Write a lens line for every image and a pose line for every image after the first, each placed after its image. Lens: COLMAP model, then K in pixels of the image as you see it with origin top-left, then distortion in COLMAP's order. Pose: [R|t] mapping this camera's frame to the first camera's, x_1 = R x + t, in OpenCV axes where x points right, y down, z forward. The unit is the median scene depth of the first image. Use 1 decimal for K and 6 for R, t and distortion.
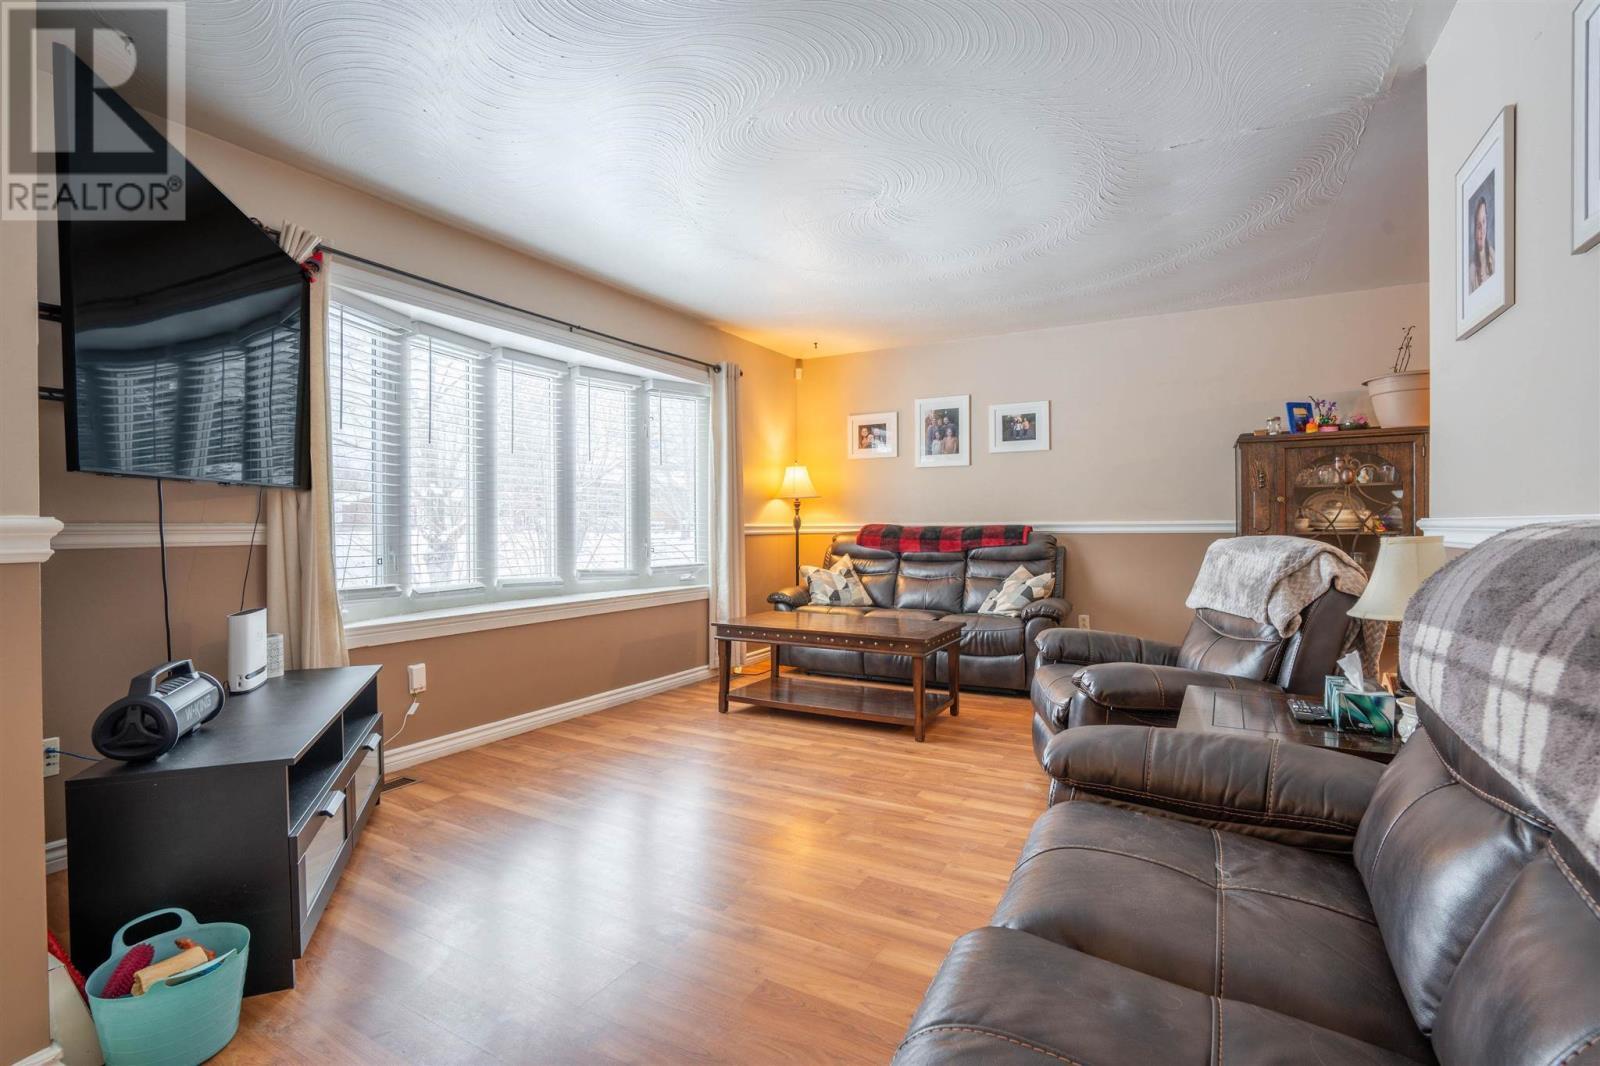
lens RADIAL K [[740.4, 0, 810.1], [0, 740.4, 531.8], [0, 0, 1]] dist [-0.040556, 0.009161]
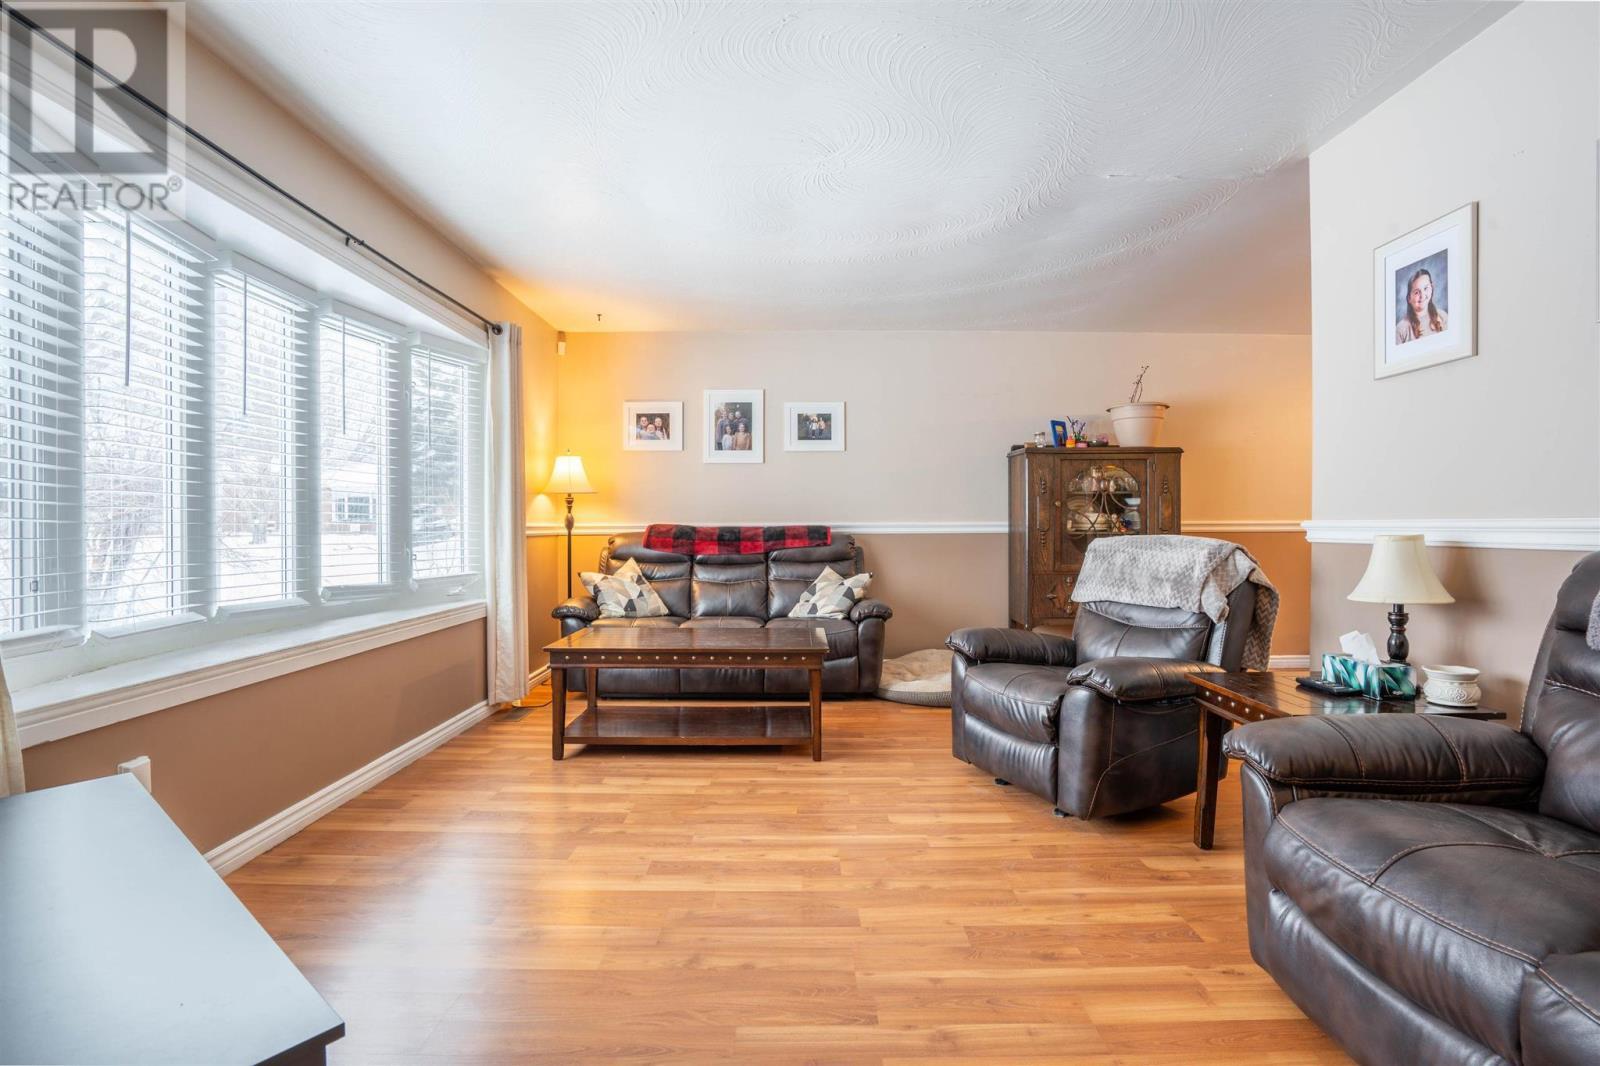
lens RADIAL K [[740.4, 0, 804.0], [0, 740.4, 530.1], [0, 0, 1]] dist [-0.040556, 0.009161]
pose [[0.871718, -0.000299, 0.490008, -0.269737], [0.002135, 0.999993, -0.003187, 0.000089], [-0.490004, 0.003824, 0.871712, 0.175358]]
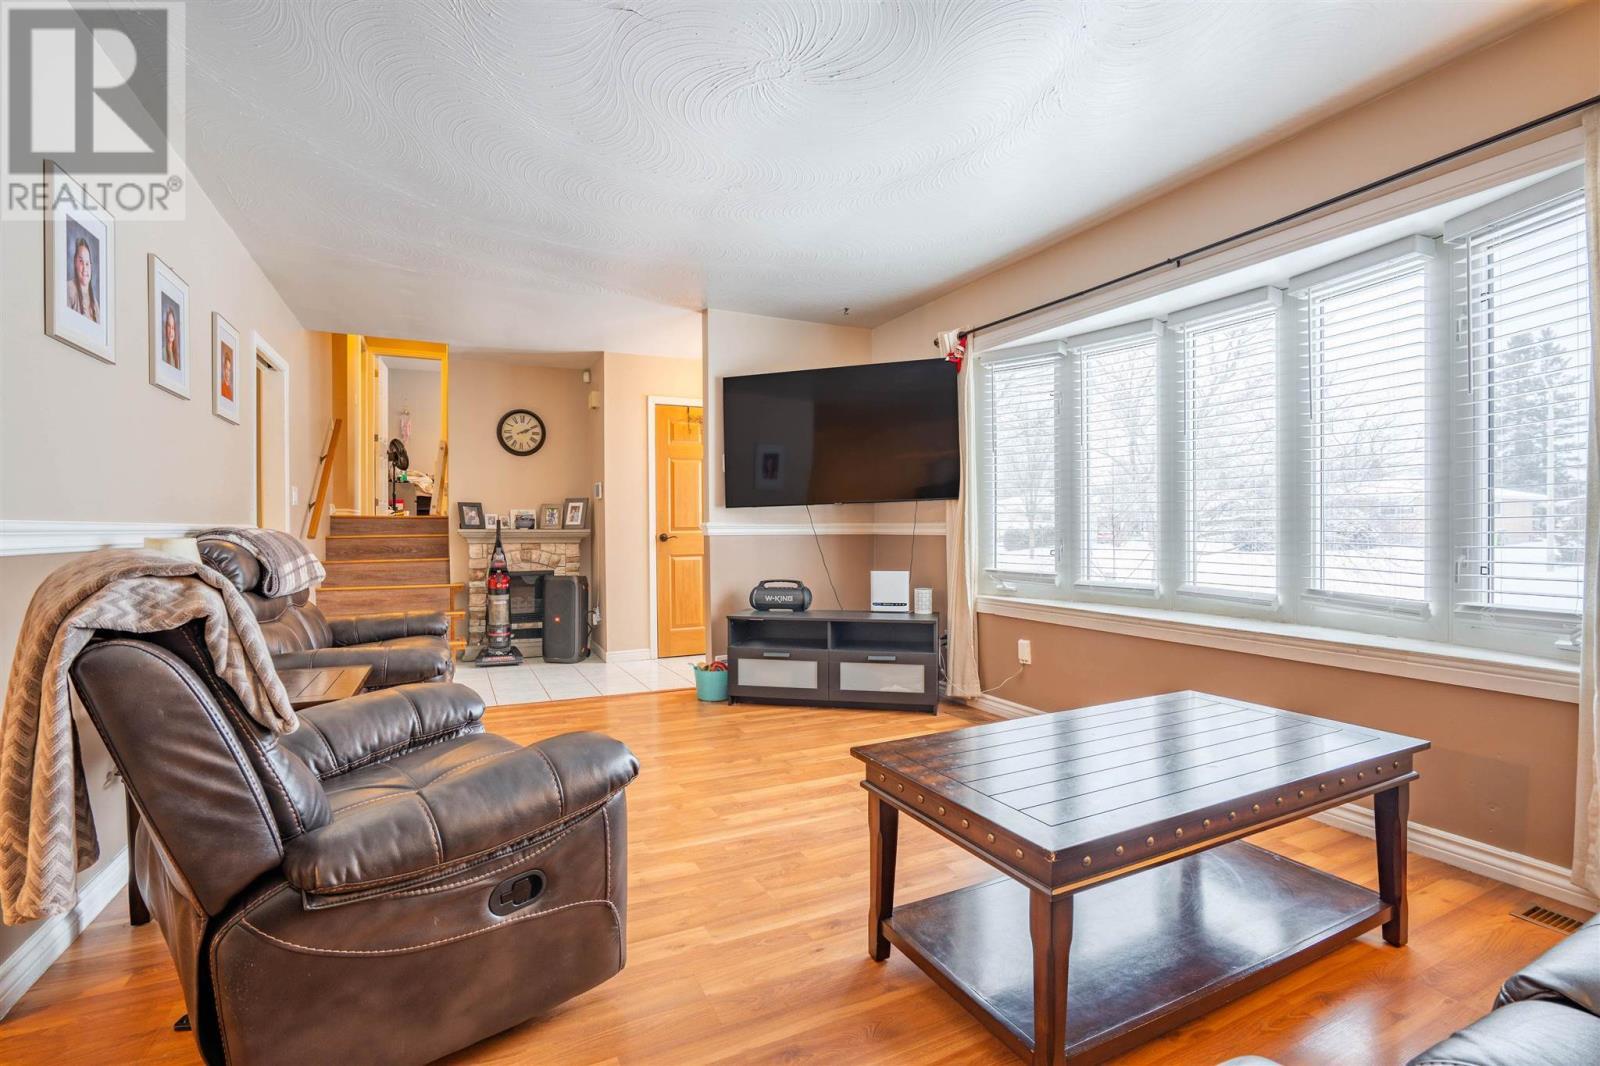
lens RADIAL K [[740.4, 0, 795.3], [0, 740.4, 541.1], [0, 0, 1]] dist [-0.040556, 0.009161]
pose [[-0.580057, 0.021195, -0.814300, 0.495133], [-0.001153, 0.999639, 0.026840, -0.008180], [0.814575, 0.016508, -0.579823, 1.058753]]
